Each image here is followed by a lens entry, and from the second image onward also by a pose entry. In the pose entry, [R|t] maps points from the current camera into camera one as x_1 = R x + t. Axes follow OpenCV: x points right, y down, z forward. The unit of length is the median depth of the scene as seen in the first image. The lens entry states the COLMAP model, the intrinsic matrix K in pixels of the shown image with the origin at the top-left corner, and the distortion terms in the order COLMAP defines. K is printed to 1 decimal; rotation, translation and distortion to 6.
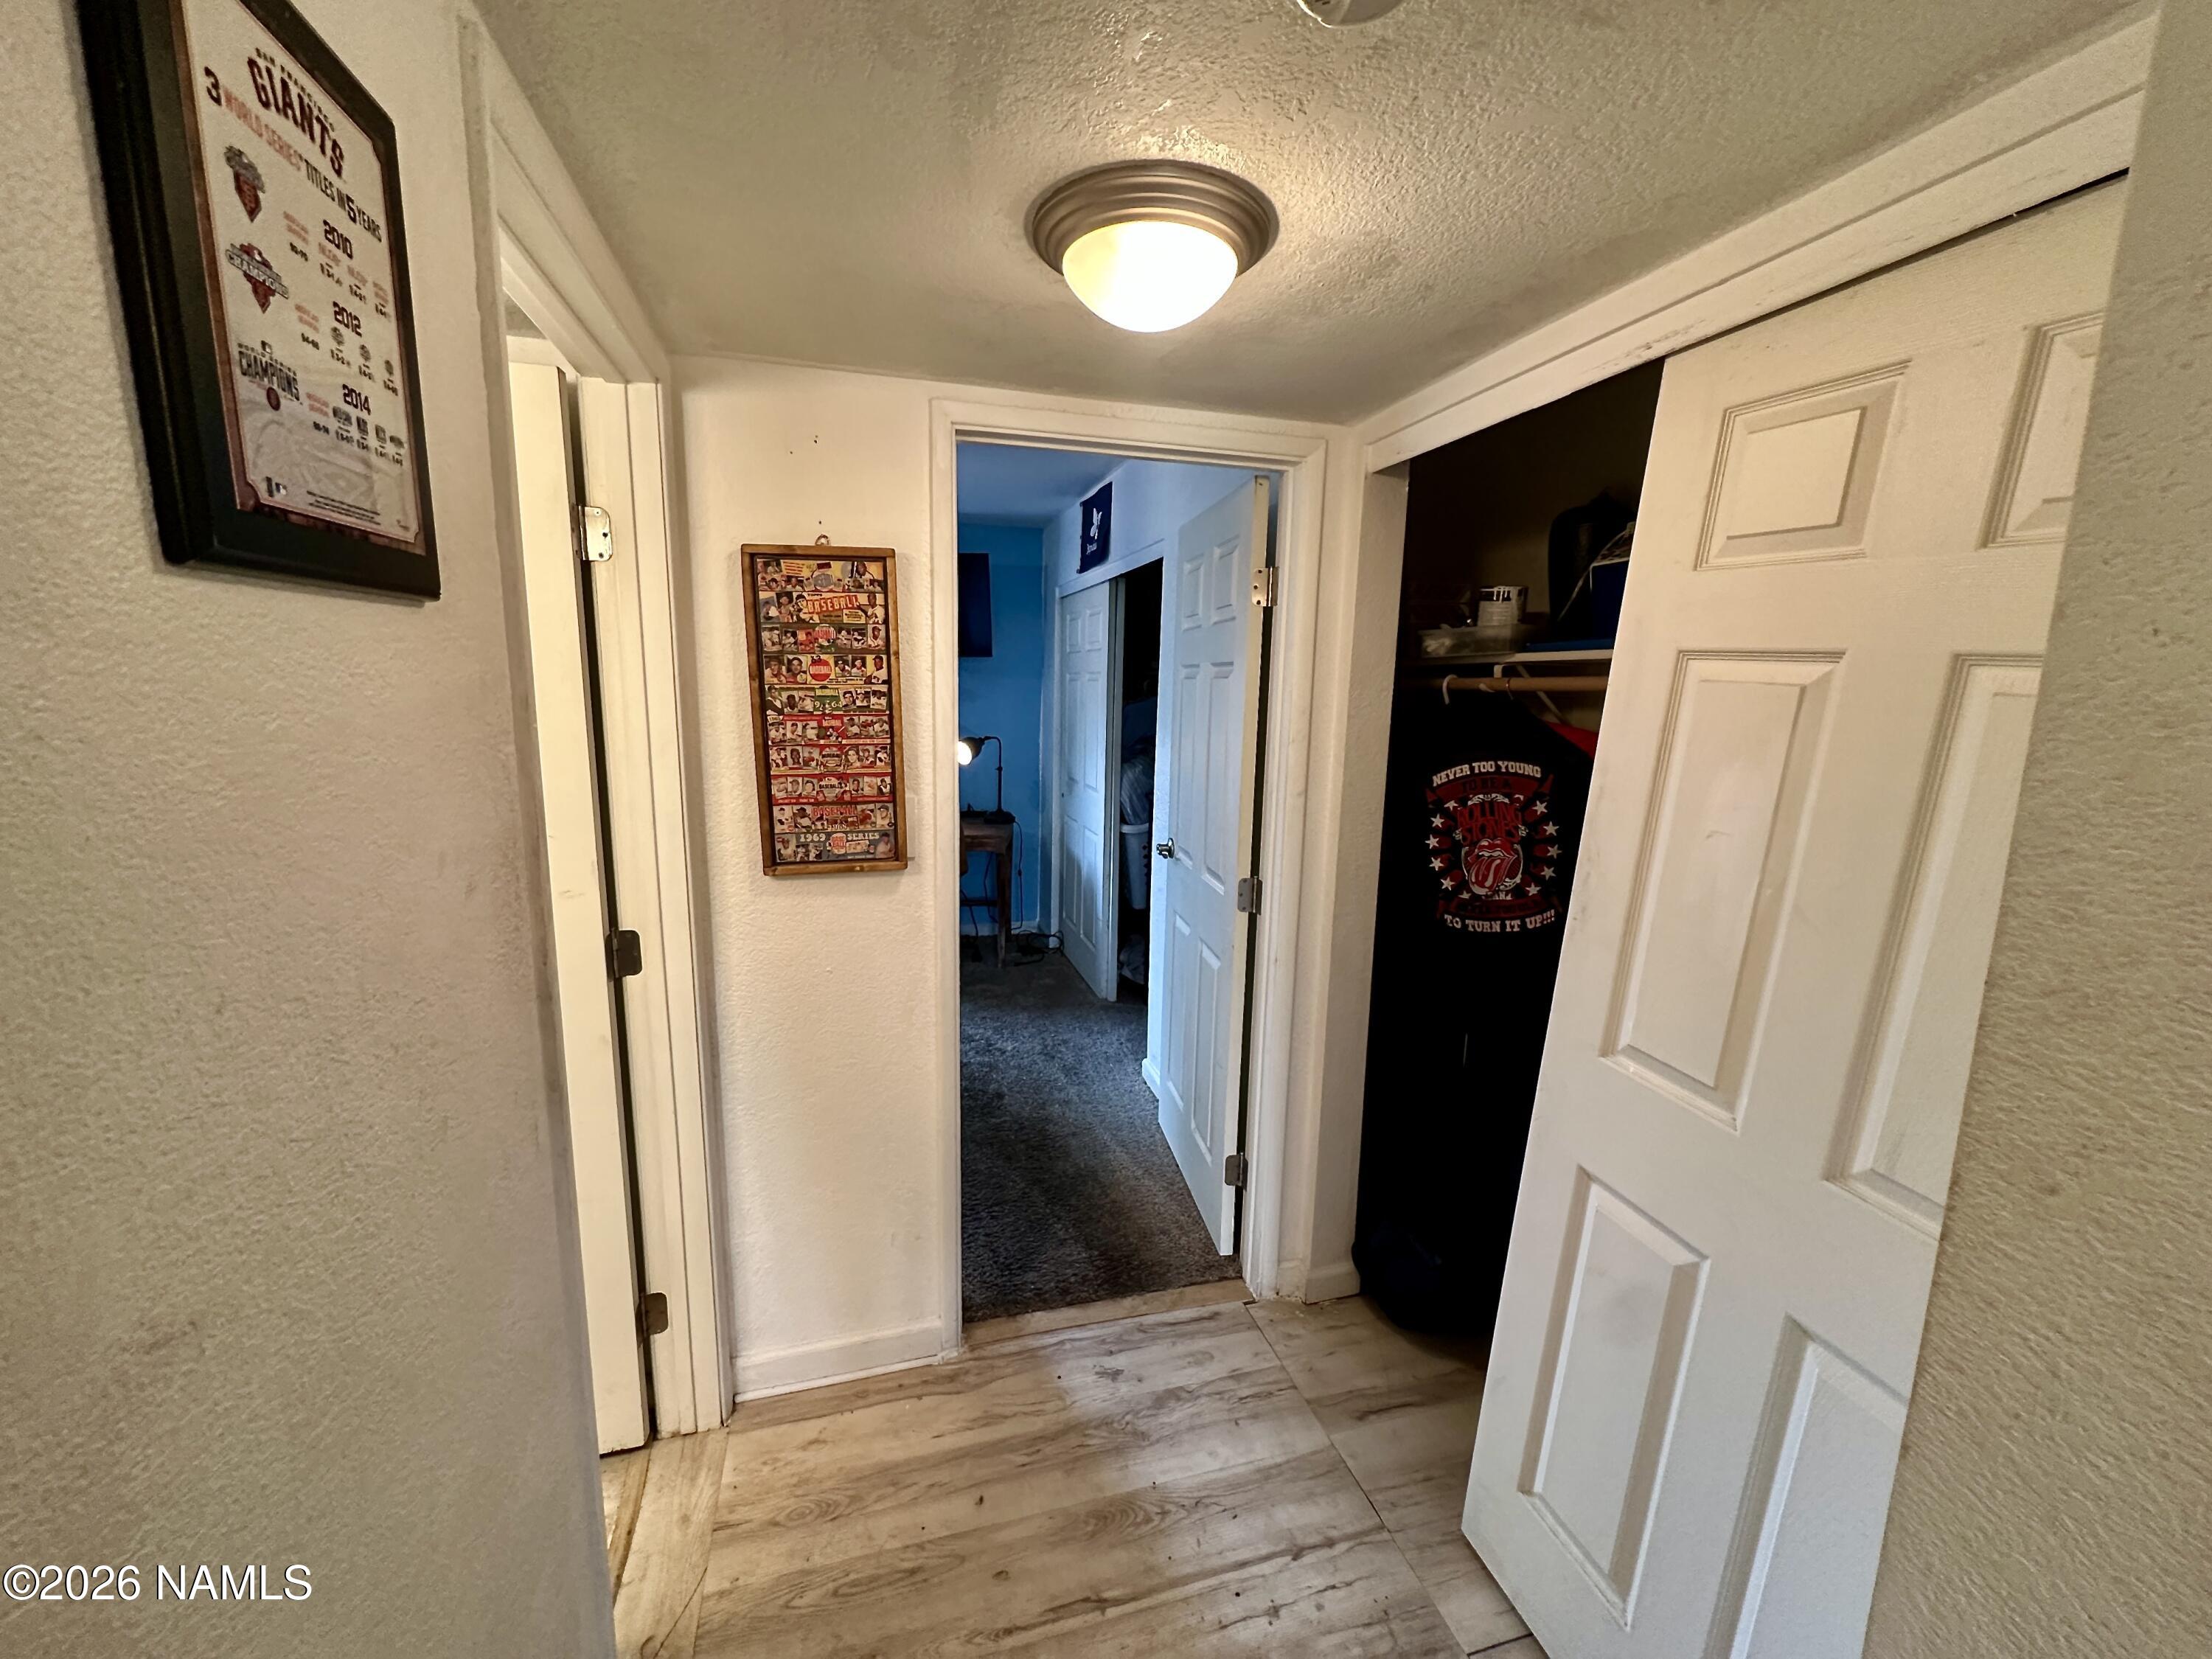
lens RADIAL K [[877.5, 0, 1105.1], [0, 877.5, 830.7], [0, 0, 1]] dist [-0.003471, 0.000627]
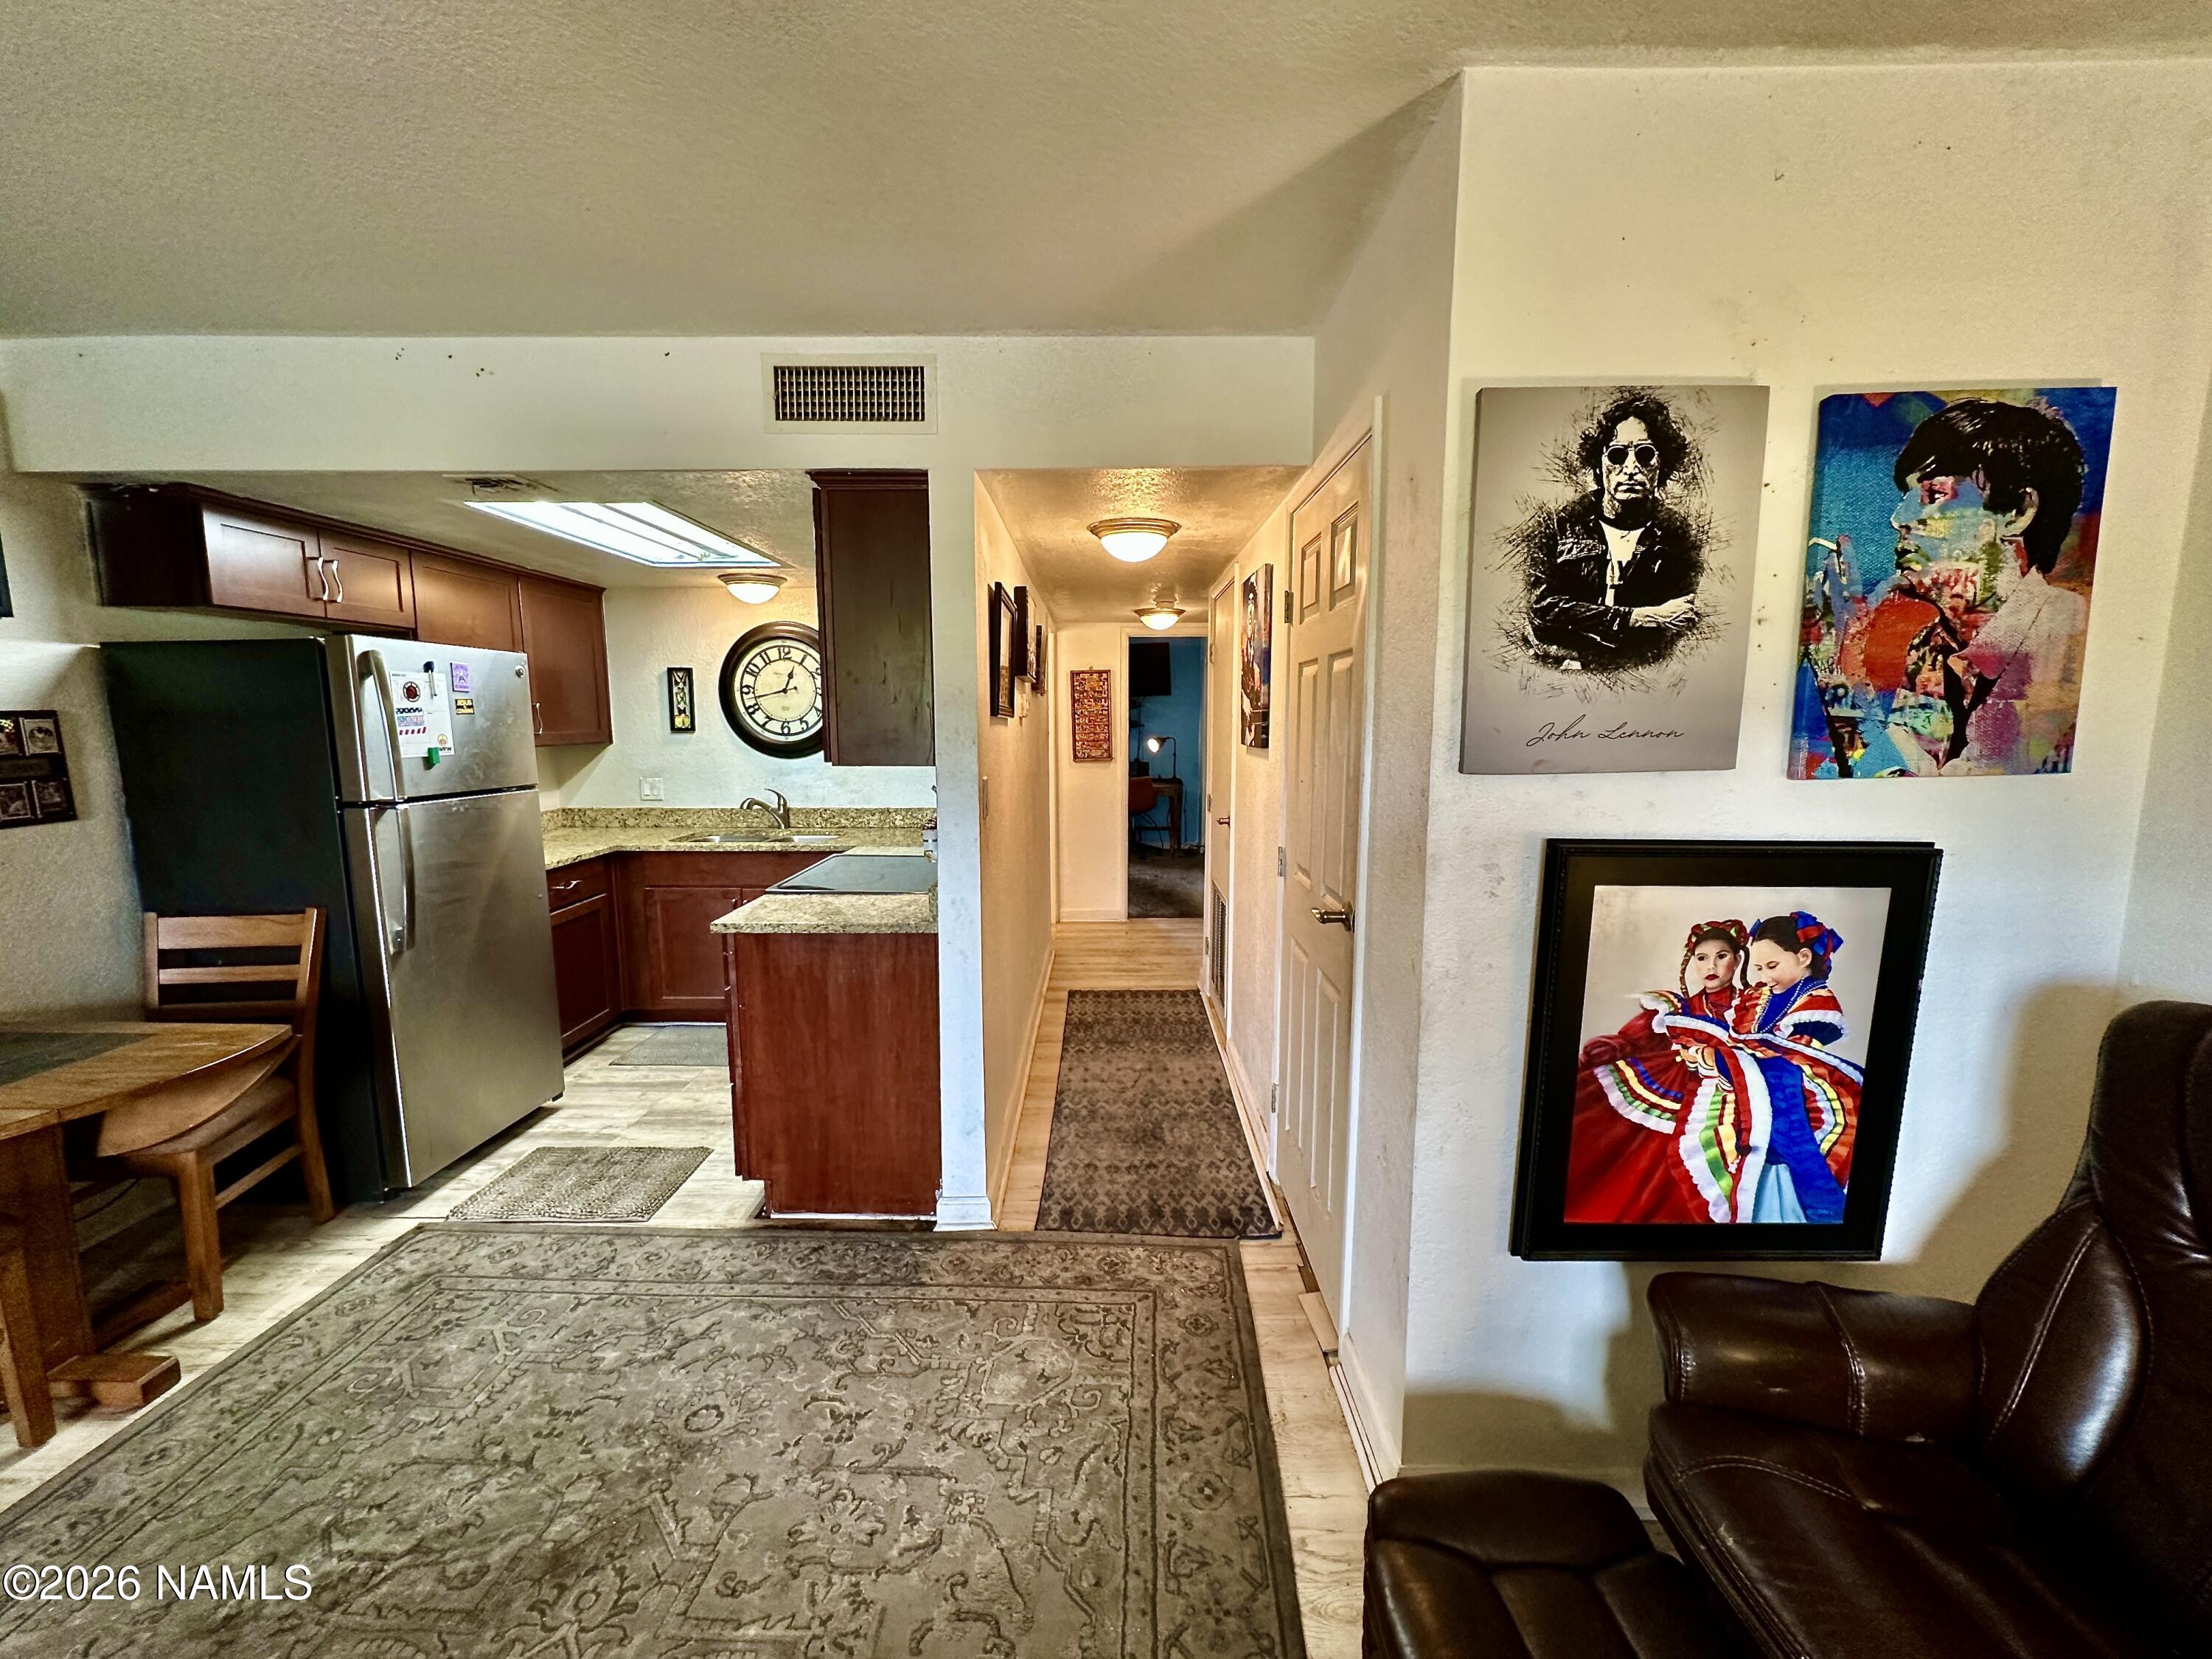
lens RADIAL K [[877.5, 0, 1104.5], [0, 877.5, 831.9], [0, 0, 1]] dist [-0.003471, 0.000627]
pose [[0.961996, 0.016415, -0.272571, 0.646507], [-0.025853, 0.999183, -0.031070, 0.405297], [0.271838, 0.036936, 0.961634, -2.167563]]
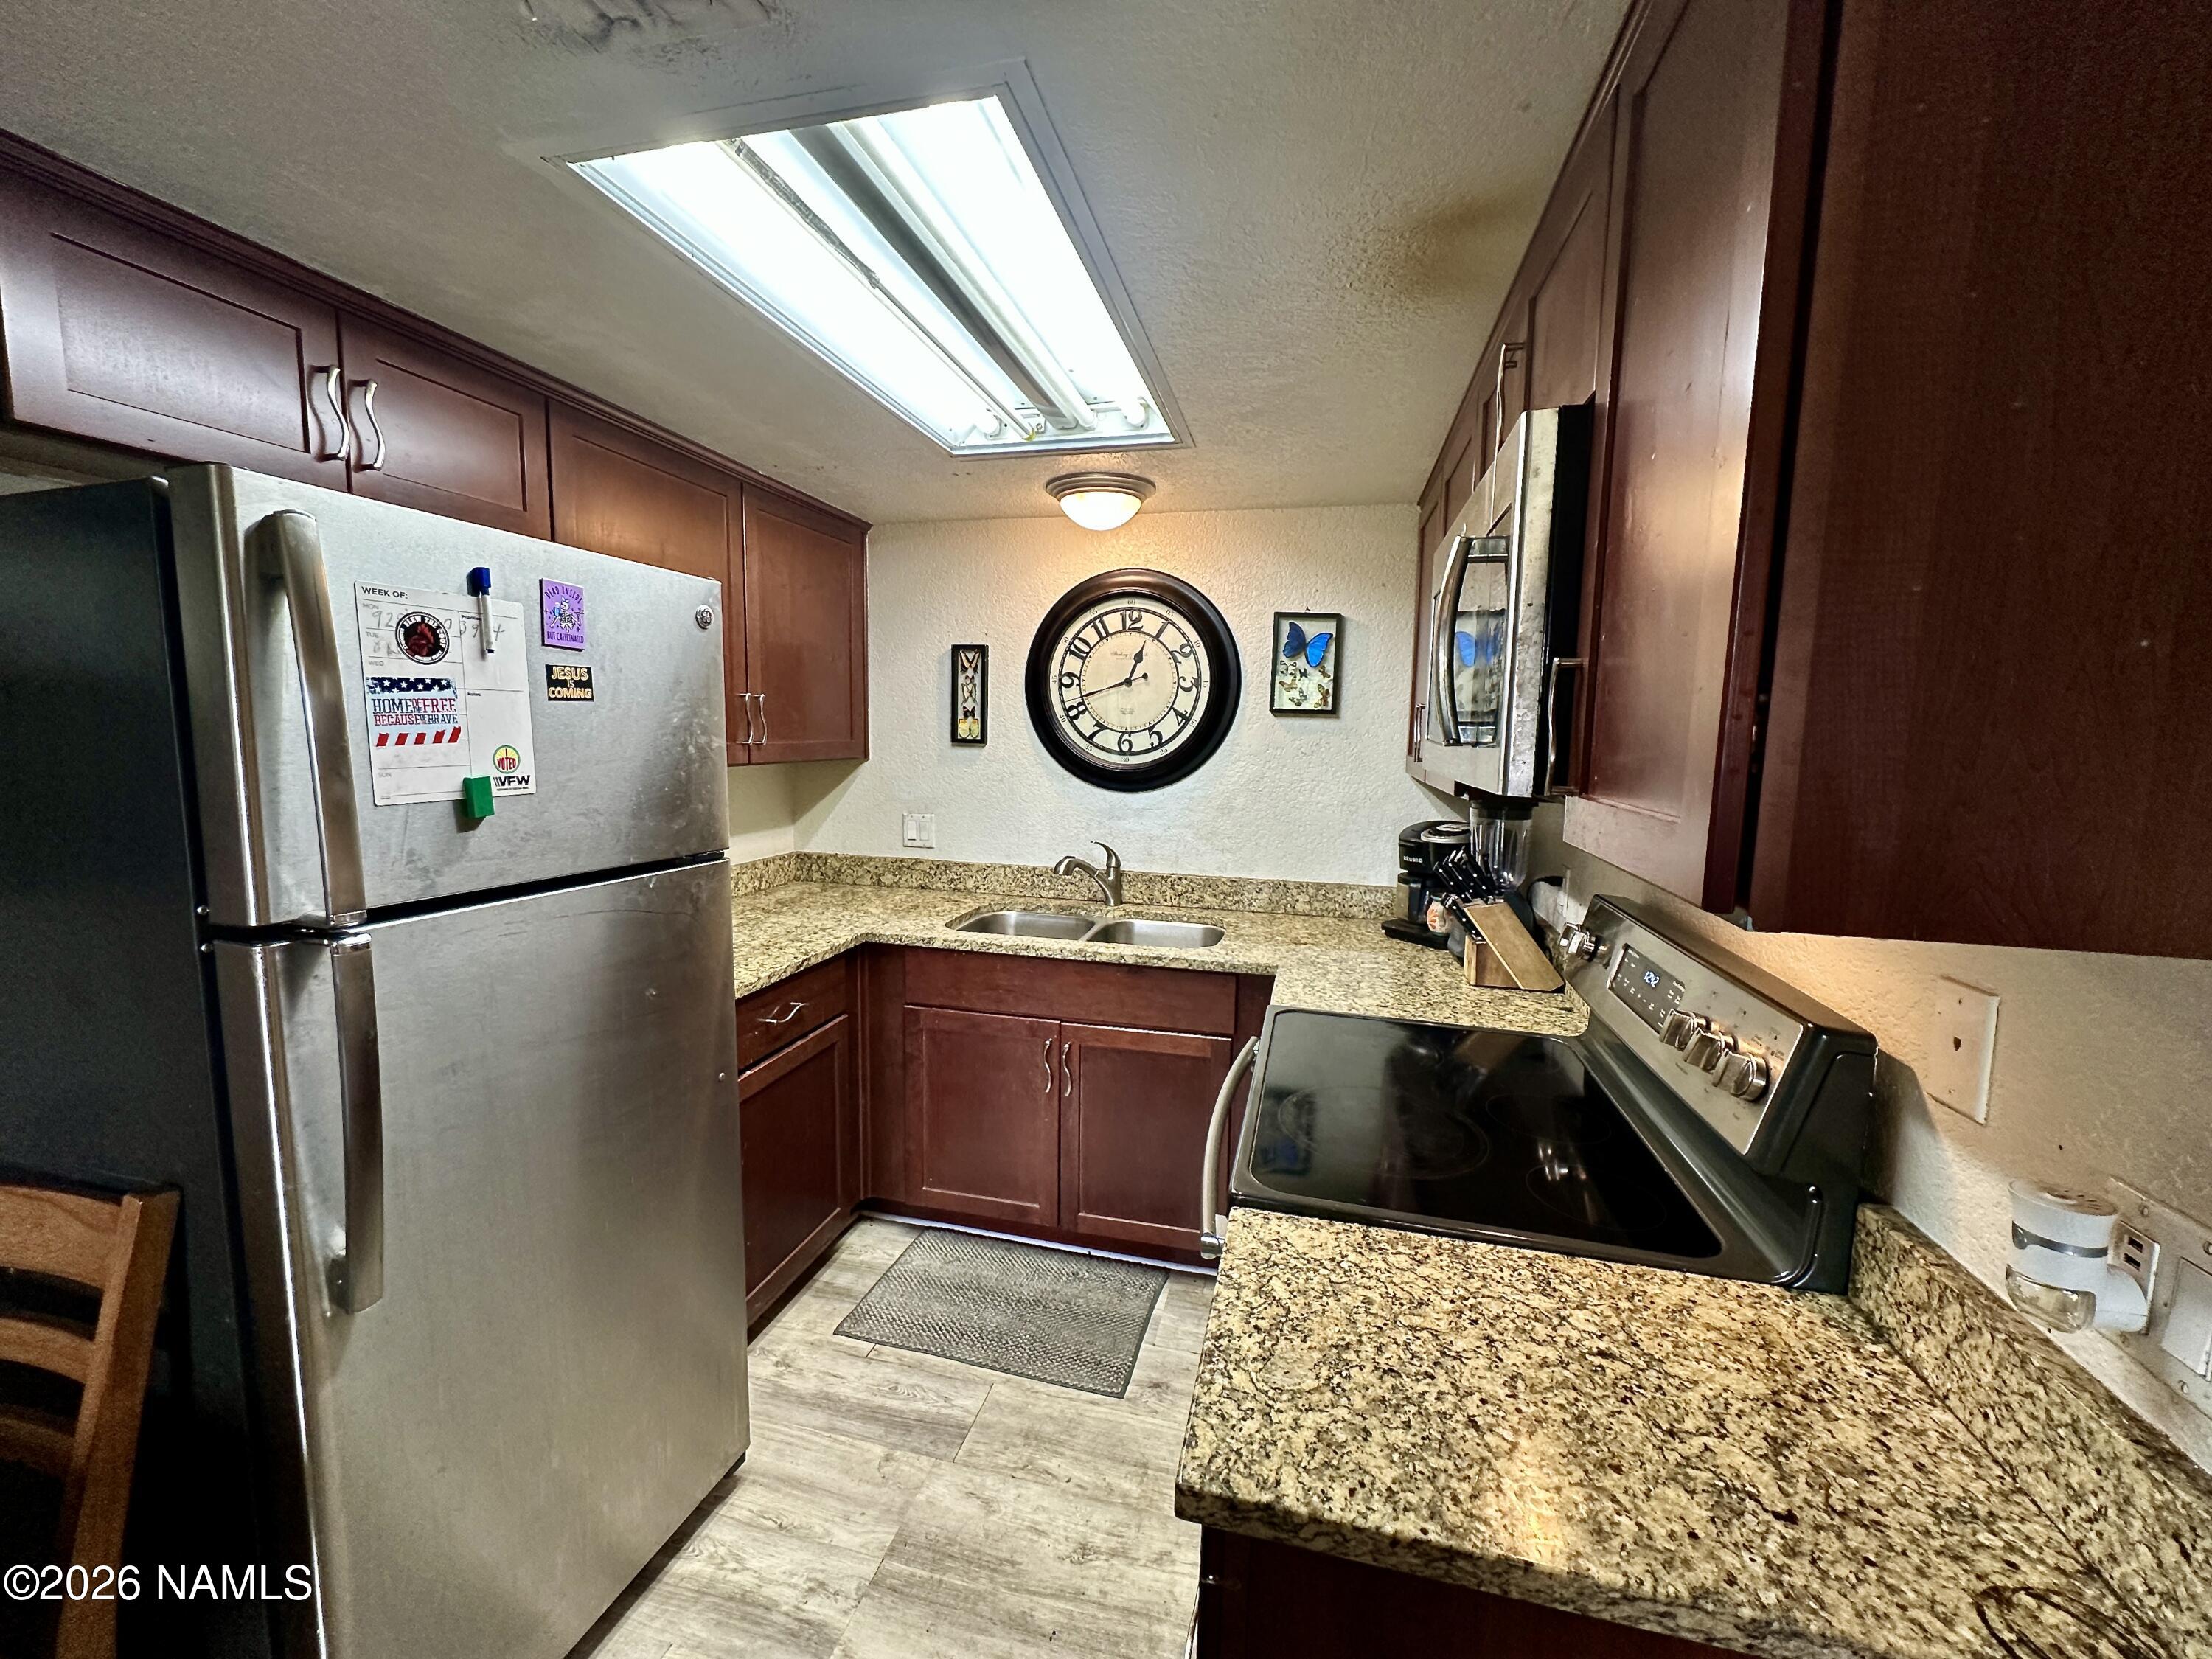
lens RADIAL K [[877.5, 0, 1105.4], [0, 877.5, 833.1], [0, 0, 1]] dist [-0.003471, 0.000627]
pose [[0.867137, 0.056048, -0.494906, -0.128660], [-0.083165, 0.995992, -0.032918, 0.274930], [0.491077, 0.069703, 0.868323, -1.407720]]
